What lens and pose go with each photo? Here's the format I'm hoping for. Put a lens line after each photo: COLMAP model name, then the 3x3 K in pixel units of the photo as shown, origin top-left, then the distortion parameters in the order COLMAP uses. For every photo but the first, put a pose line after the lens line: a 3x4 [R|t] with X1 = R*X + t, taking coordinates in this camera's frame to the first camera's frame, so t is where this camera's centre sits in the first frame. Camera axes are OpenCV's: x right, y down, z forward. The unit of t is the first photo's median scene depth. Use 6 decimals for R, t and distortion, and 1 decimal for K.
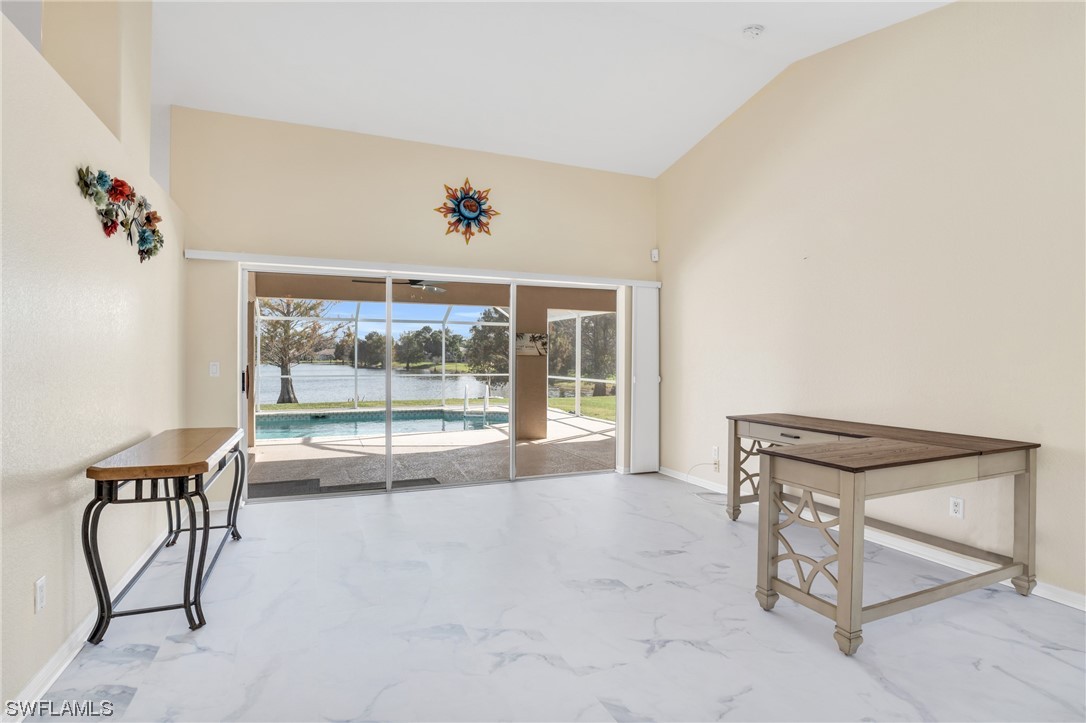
lens RADIAL K [[524.8, 0, 543.1], [0, 524.8, 354.5], [0, 0, 1]] dist [-0.070801, 0.029533]
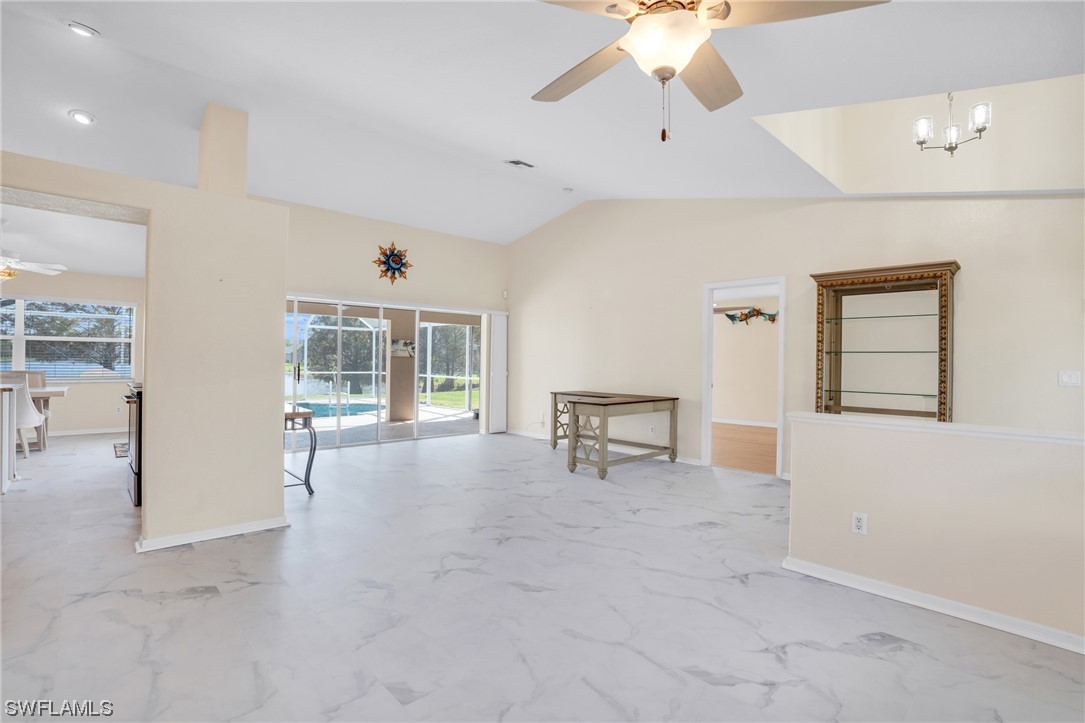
lens RADIAL K [[501.1, 0, 542.3], [0, 501.1, 357.7], [0, 0, 1]] dist [-0.000889, -0.000055]
pose [[0.937233, 0.011607, 0.348511, -0.246996], [-0.013020, 0.999914, 0.001714, -0.005026], [-0.348461, -0.006144, 0.937303, -0.548180]]
